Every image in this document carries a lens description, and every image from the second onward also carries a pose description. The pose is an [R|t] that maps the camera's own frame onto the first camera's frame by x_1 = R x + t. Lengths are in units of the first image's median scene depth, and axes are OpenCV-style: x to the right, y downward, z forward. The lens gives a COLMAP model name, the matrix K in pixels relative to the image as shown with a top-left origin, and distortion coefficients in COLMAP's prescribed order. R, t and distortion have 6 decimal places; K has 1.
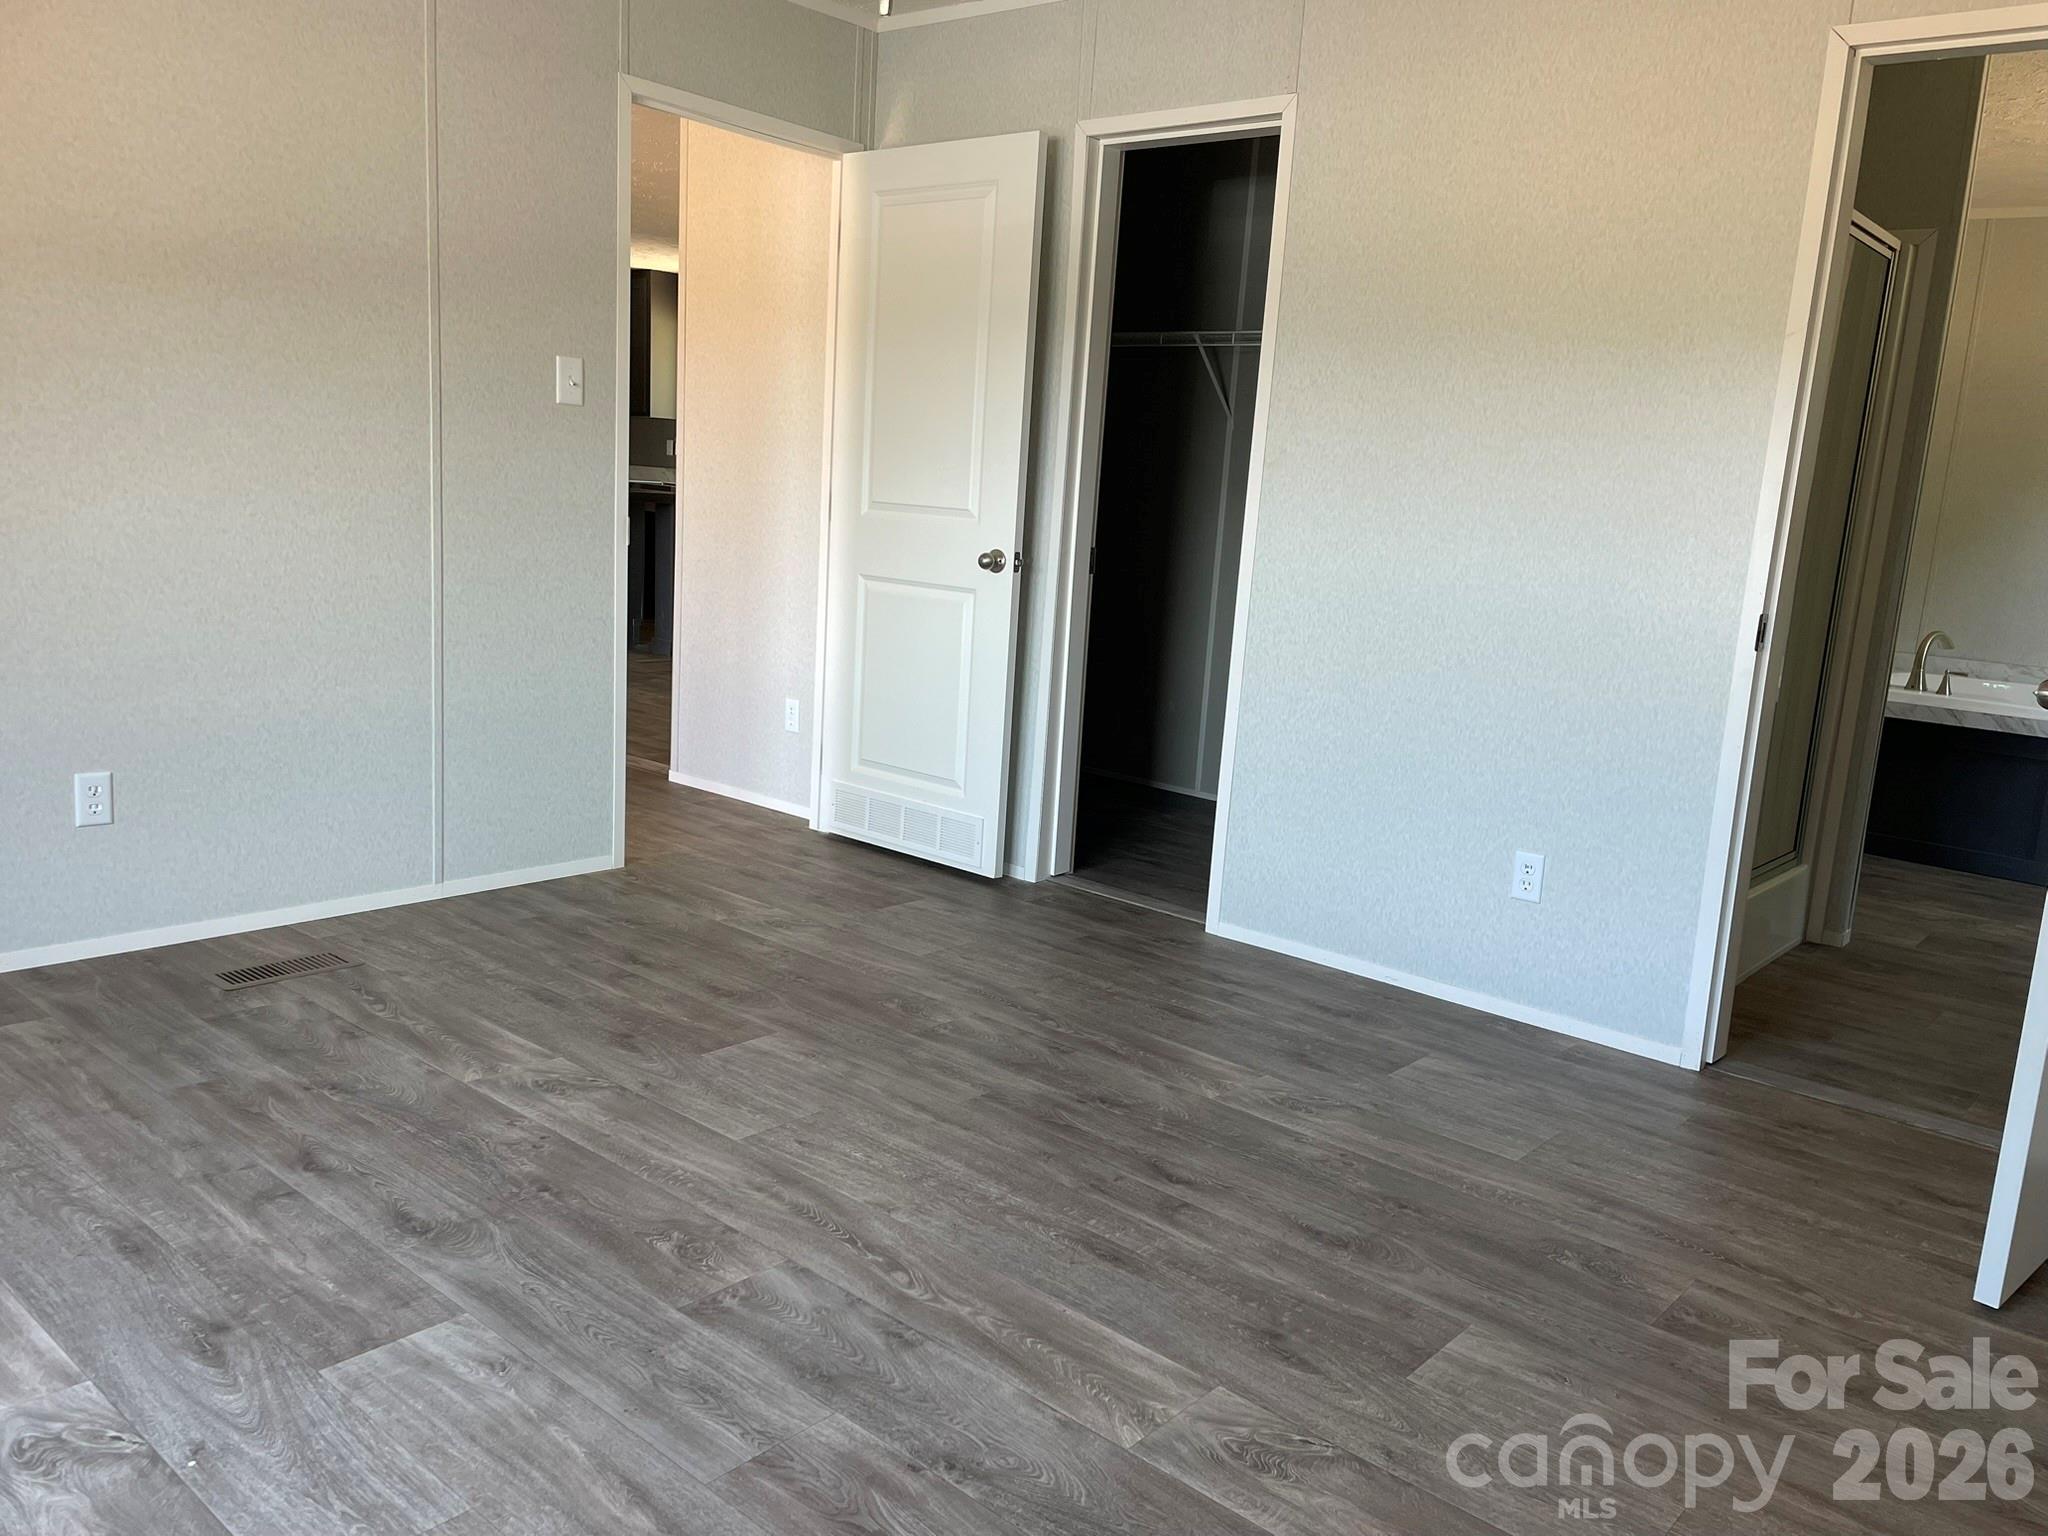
lens RADIAL K [[1540.6, 0, 1006.3], [0, 1540.6, 771.9], [0, 0, 1]] dist [0.095592, -0.149474]
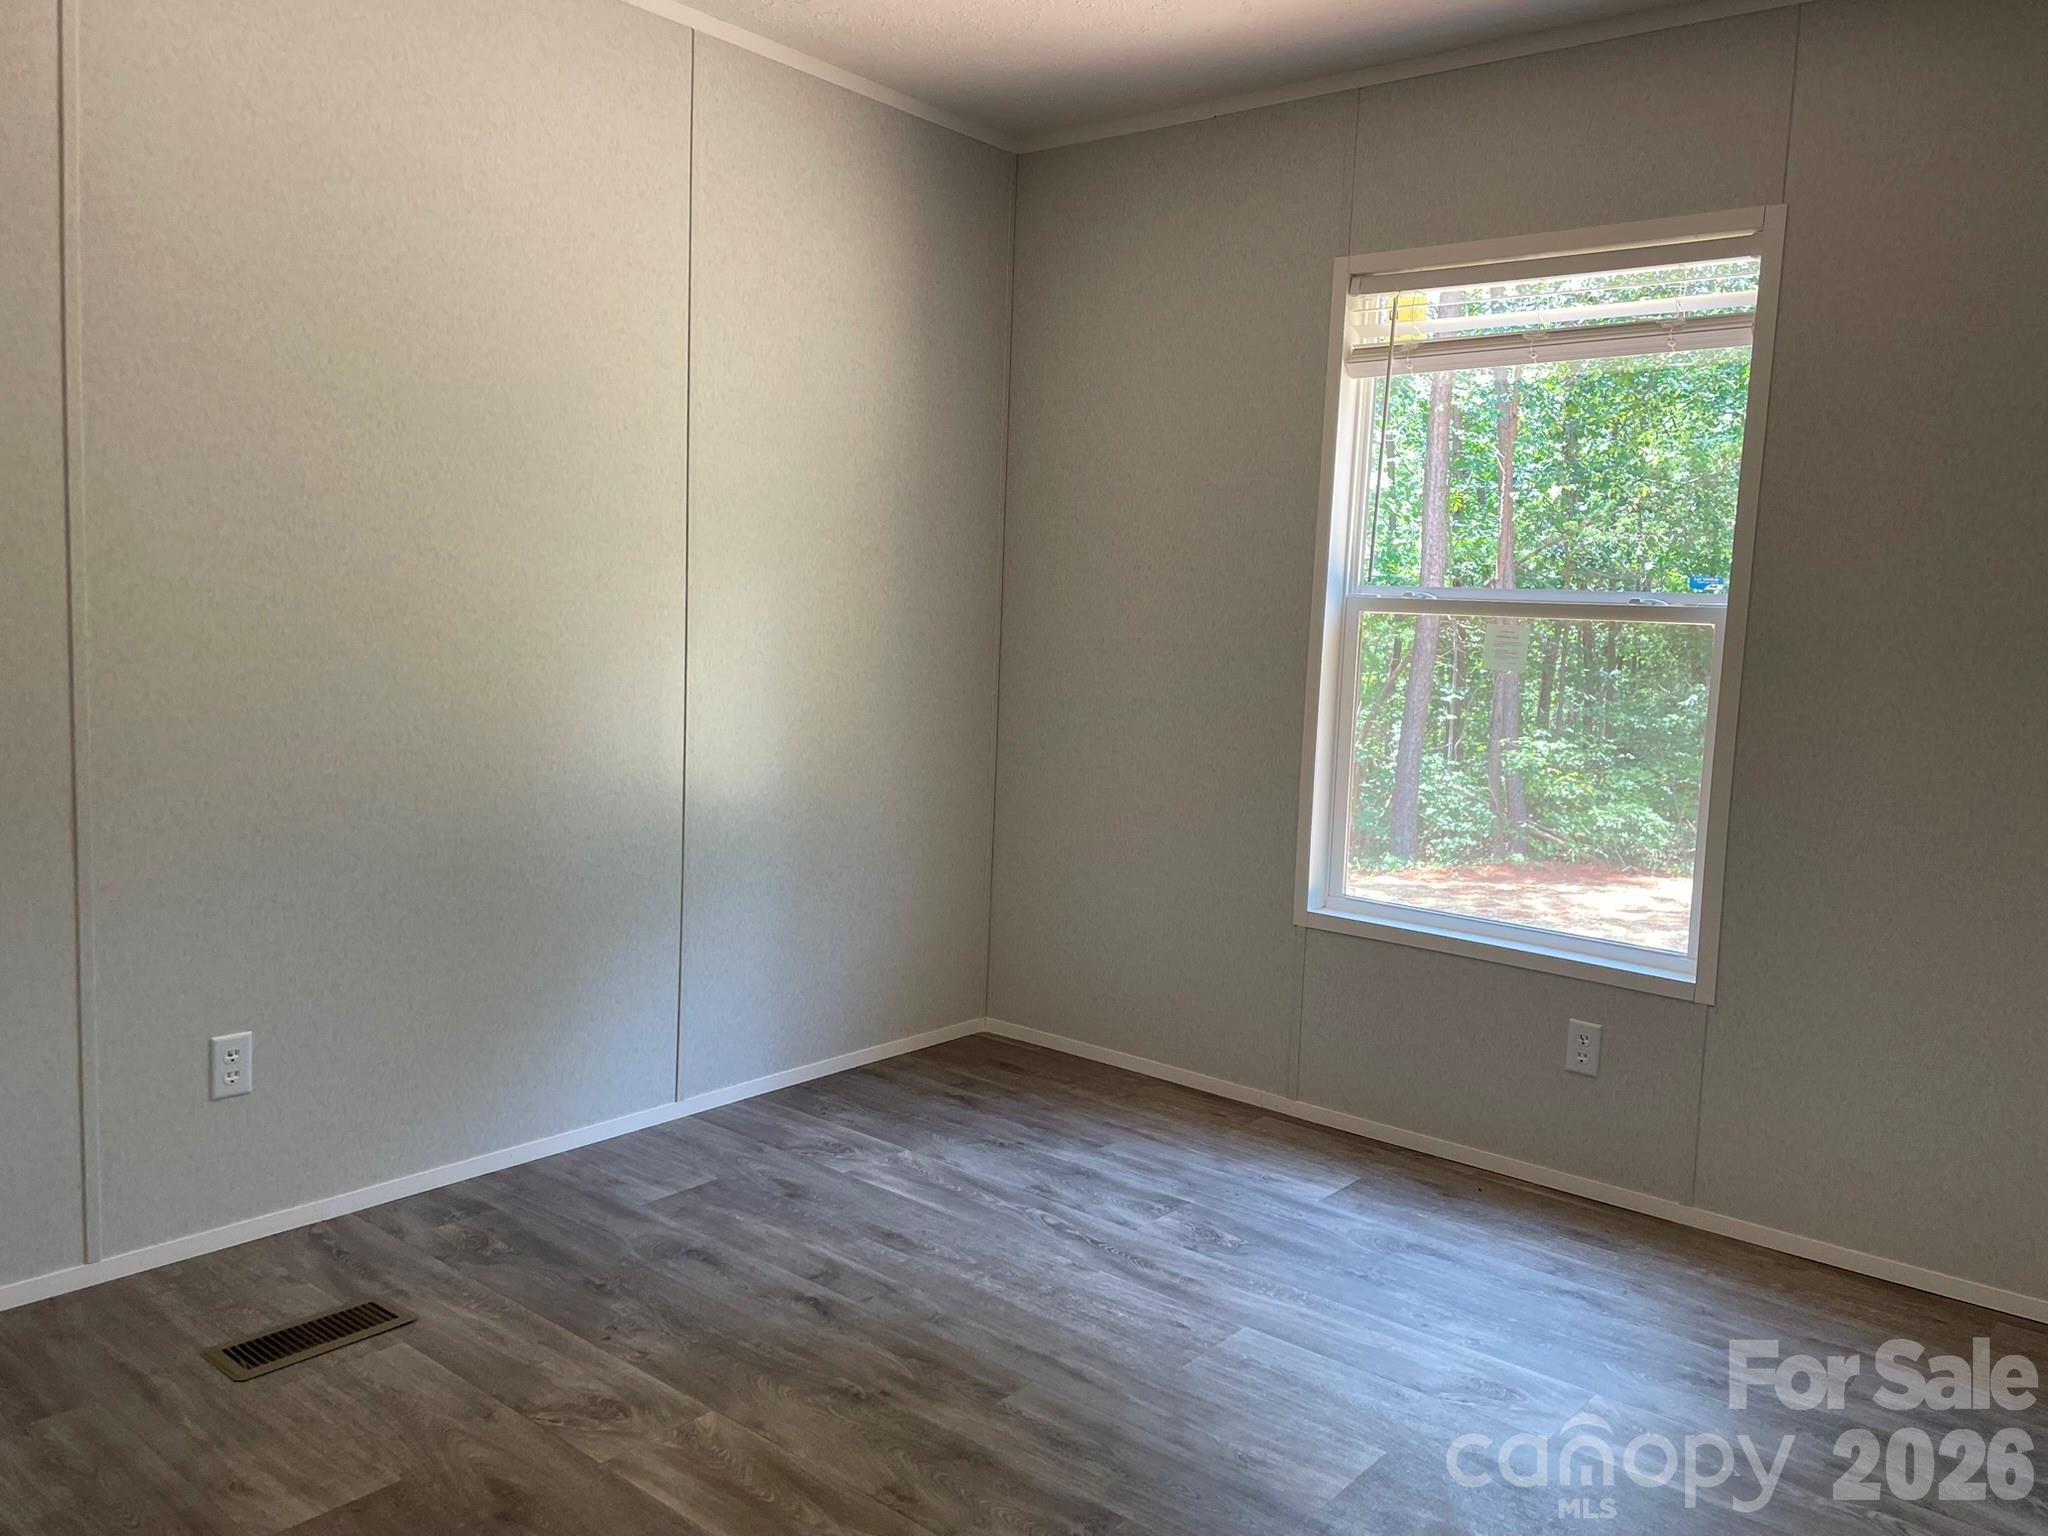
lens RADIAL K [[1540.6, 0, 1006.3], [0, 1540.6, 771.9], [0, 0, 1]] dist [0.095592, -0.149474]
pose [[-0.994342, -0.099209, -0.037964, 0.059605], [-0.105919, 0.953083, 0.283574, -0.417625], [0.008050, 0.285991, -0.958198, 2.088740]]
